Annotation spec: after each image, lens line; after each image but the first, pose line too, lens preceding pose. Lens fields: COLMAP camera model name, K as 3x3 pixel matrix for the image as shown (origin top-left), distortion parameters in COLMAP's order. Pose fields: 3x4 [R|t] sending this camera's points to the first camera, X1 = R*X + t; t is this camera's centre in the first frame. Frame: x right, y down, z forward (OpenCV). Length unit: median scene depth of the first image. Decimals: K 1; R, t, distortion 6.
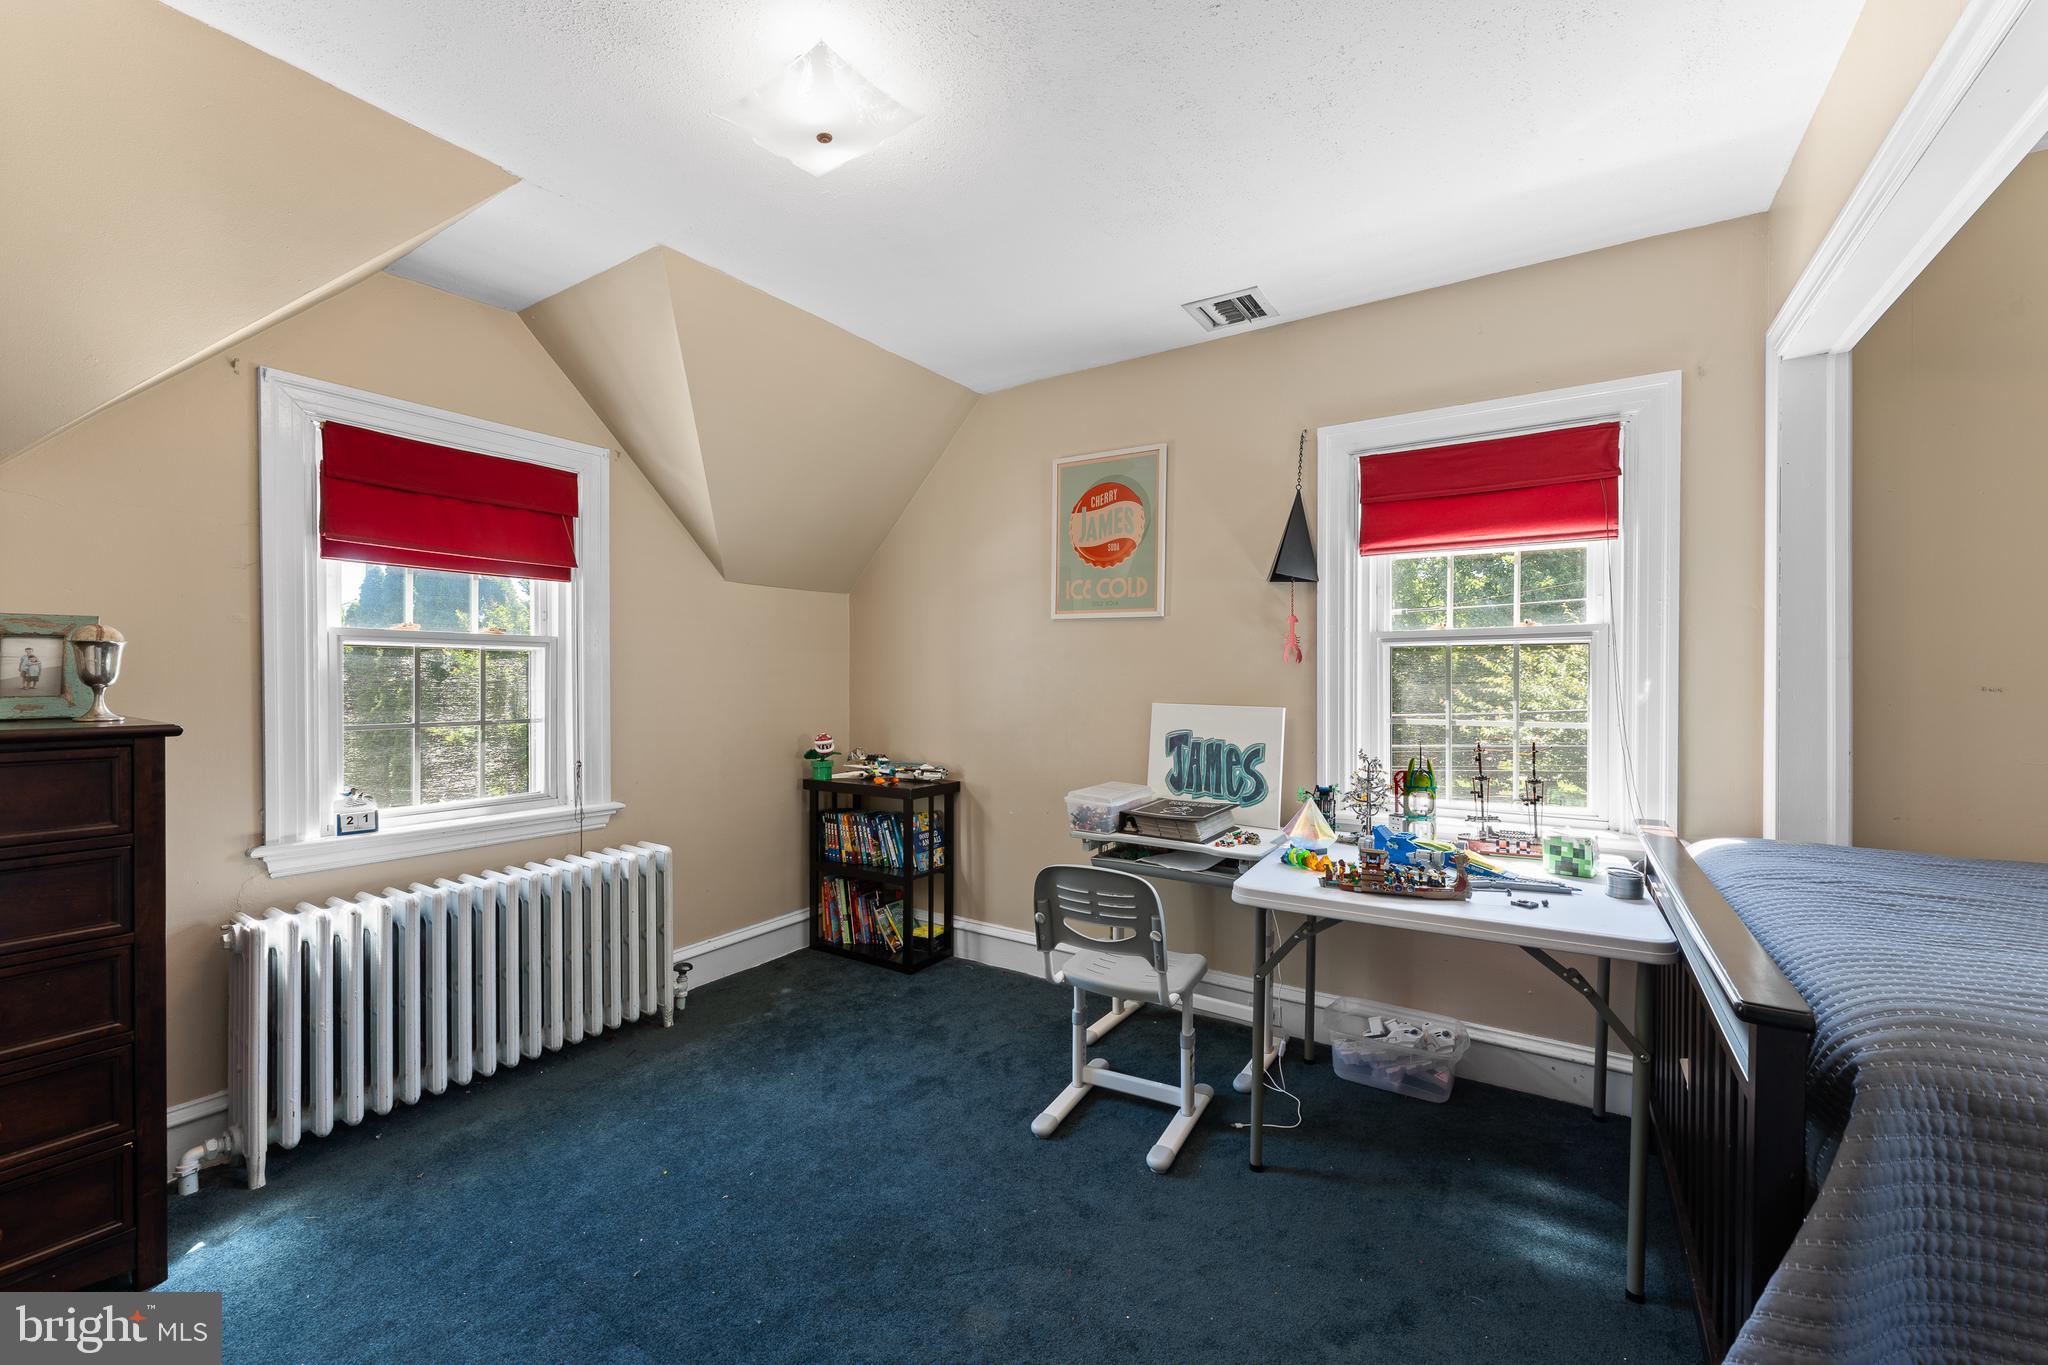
lens RADIAL K [[815.8, 0, 1024.0], [0, 815.8, 682.5], [0, 0, 1]] dist [-0.000289, 0.000061]
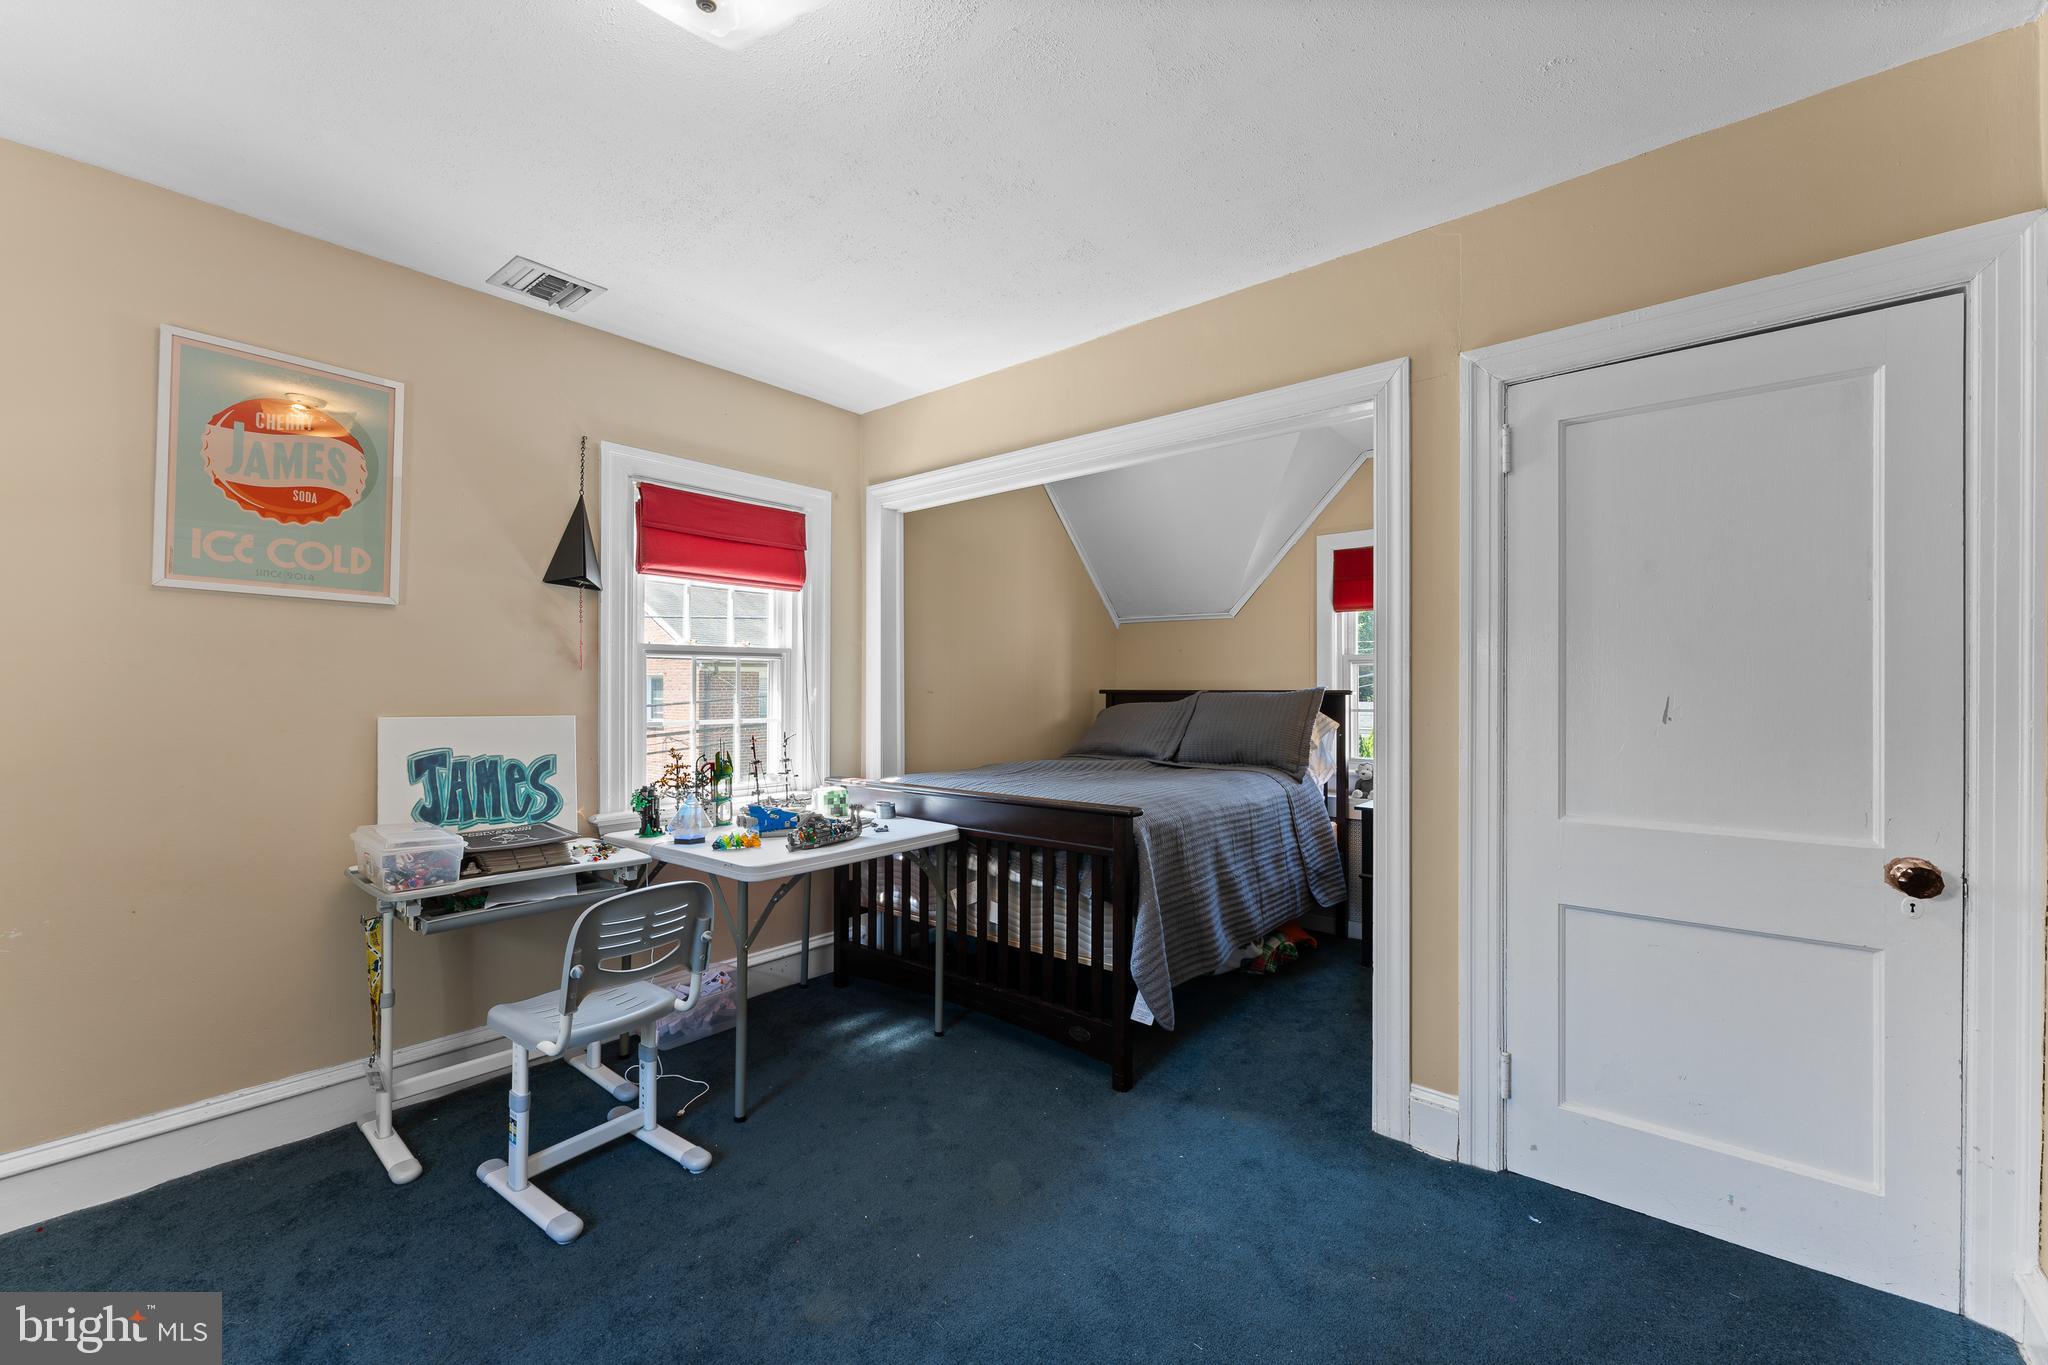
lens RADIAL K [[825.3, 0, 1017.7], [0, 825.3, 690.8], [0, 0, 1]] dist [0.001214, 0.000307]
pose [[0.124708, 0.001407, 0.992192, -0.585494], [0.007471, 0.999969, -0.002357, 0.007417], [-0.992165, 0.007706, 0.124694, 0.348627]]
